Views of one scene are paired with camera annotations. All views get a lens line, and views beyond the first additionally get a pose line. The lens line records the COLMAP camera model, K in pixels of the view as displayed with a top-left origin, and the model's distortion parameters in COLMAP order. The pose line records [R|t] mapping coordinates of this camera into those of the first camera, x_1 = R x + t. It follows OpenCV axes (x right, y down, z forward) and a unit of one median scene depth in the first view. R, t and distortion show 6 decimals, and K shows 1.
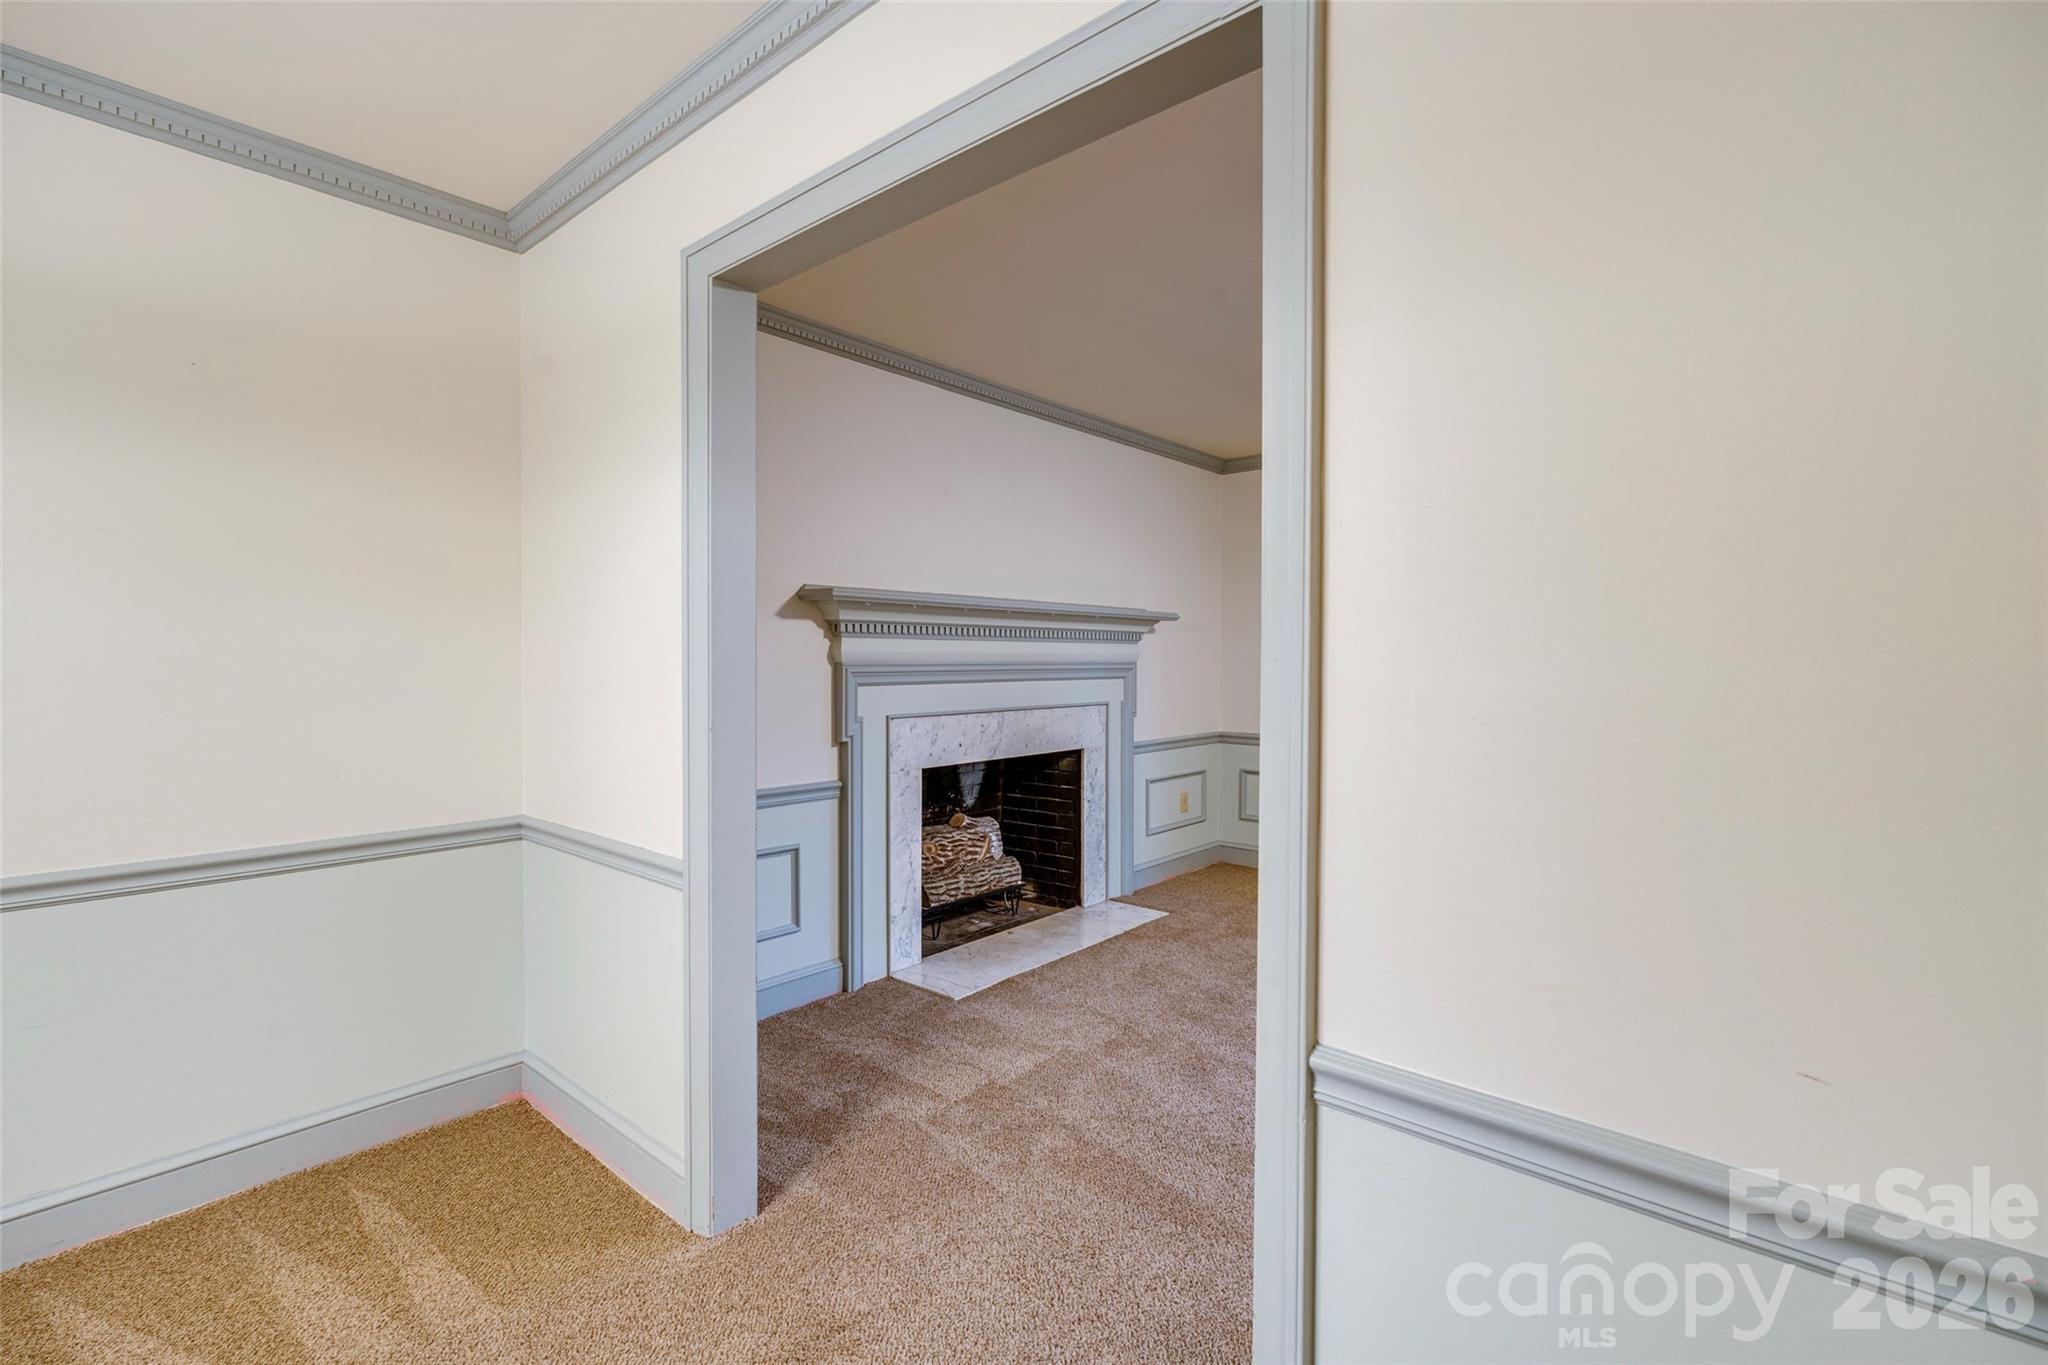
lens RADIAL K [[908.2, 0, 1024.5], [0, 908.2, 672.8], [0, 0, 1]] dist [-0.002984, 0.000199]
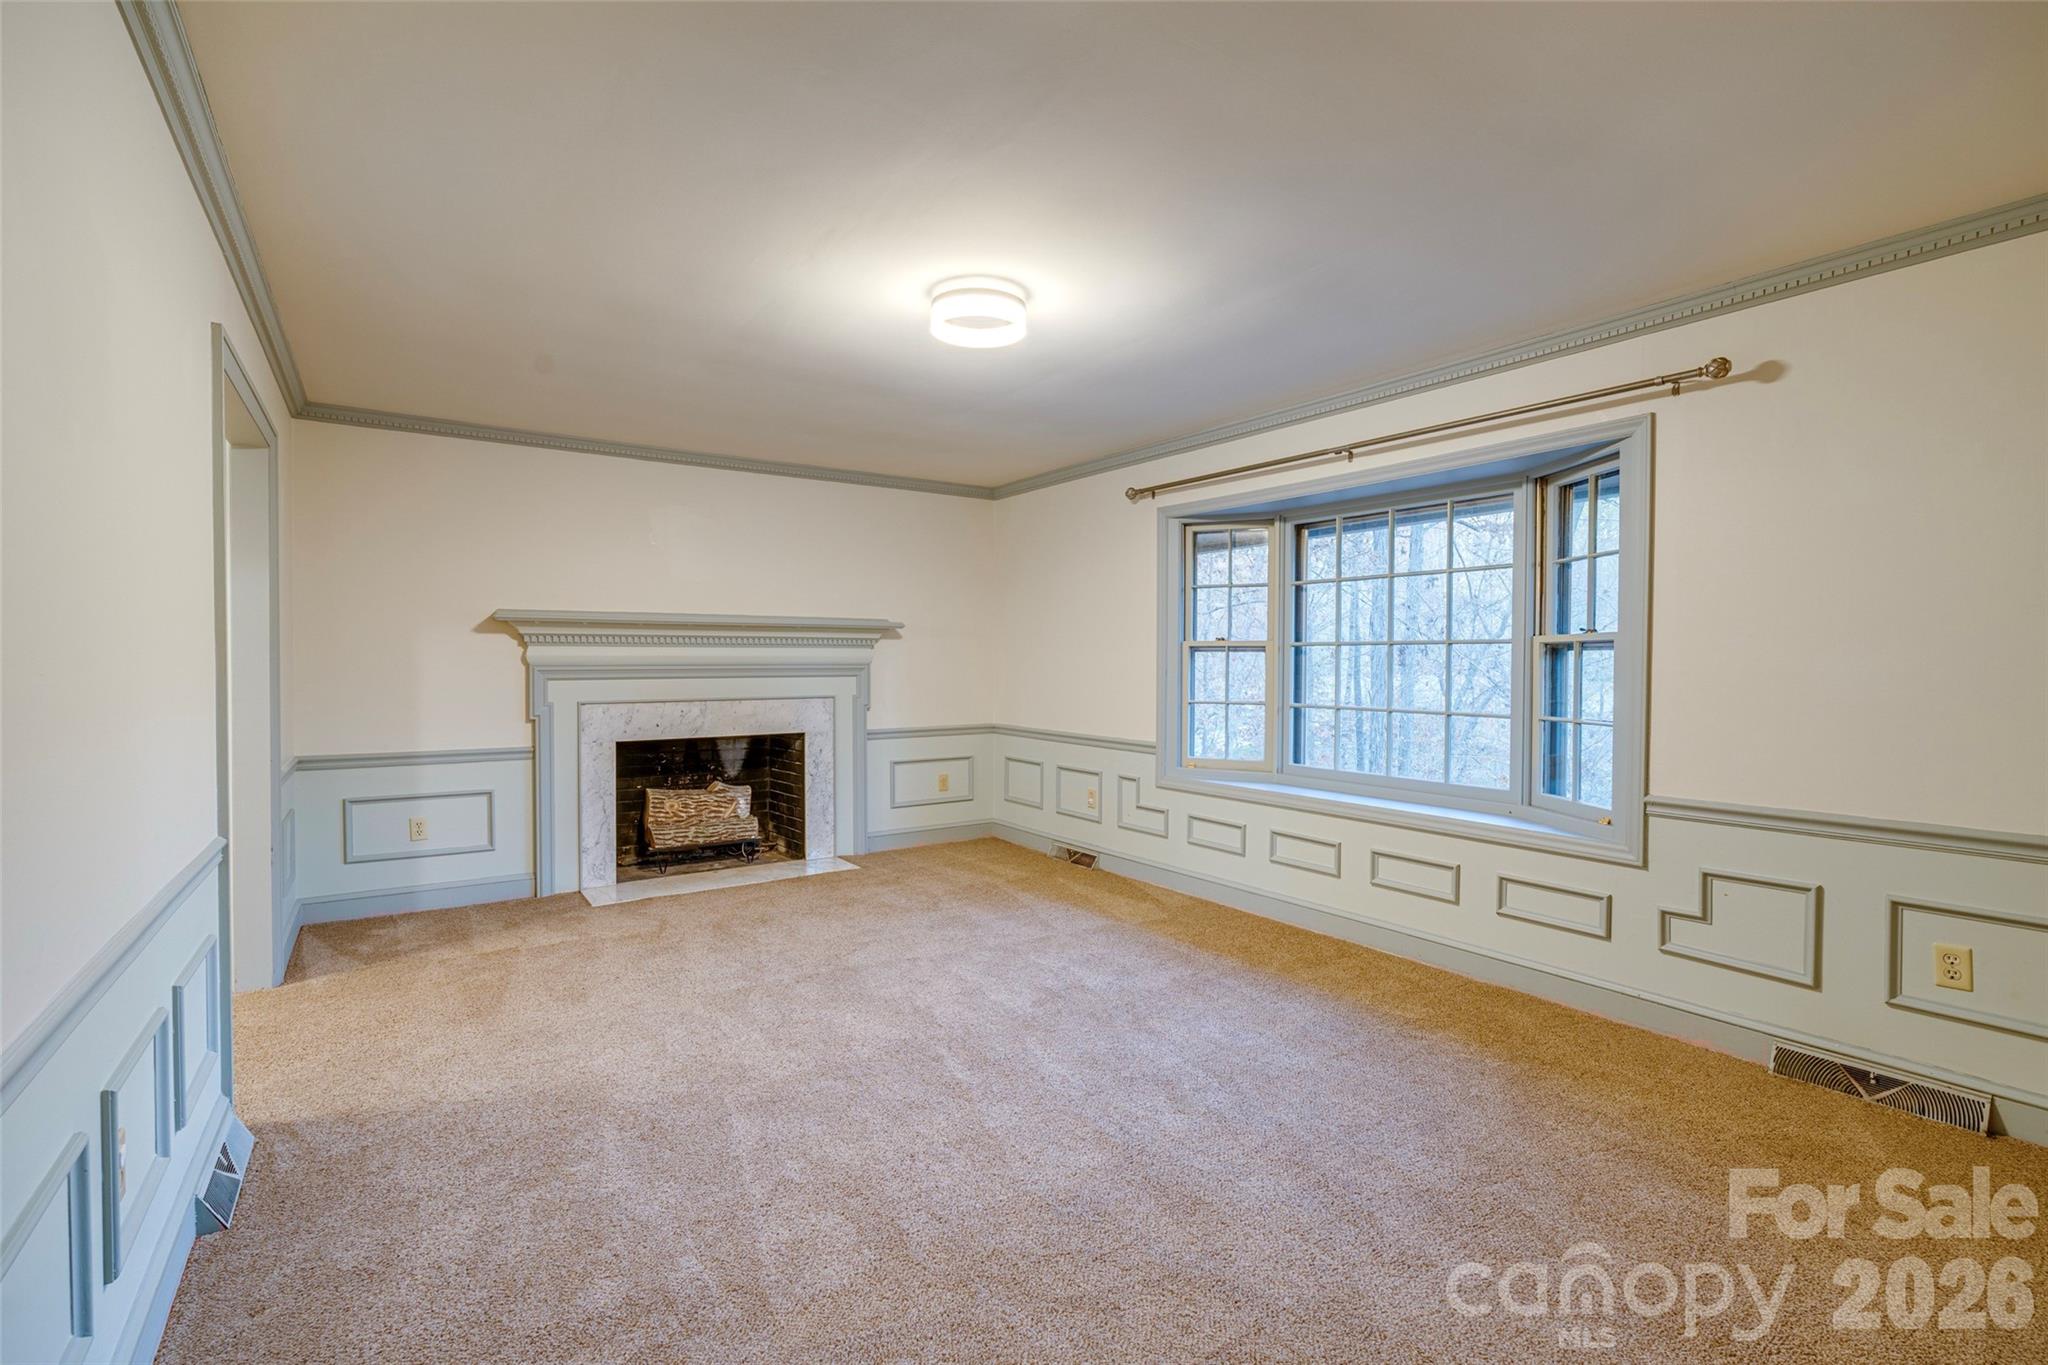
lens RADIAL K [[908.2, 0, 1022.0], [0, 908.2, 674.1], [0, 0, 1]] dist [-0.002984, 0.000199]
pose [[0.967786, 0.004819, -0.251726, 0.676373], [-0.004579, 0.999988, 0.001539, -0.000408], [0.251731, -0.000337, 0.967797, -0.134066]]
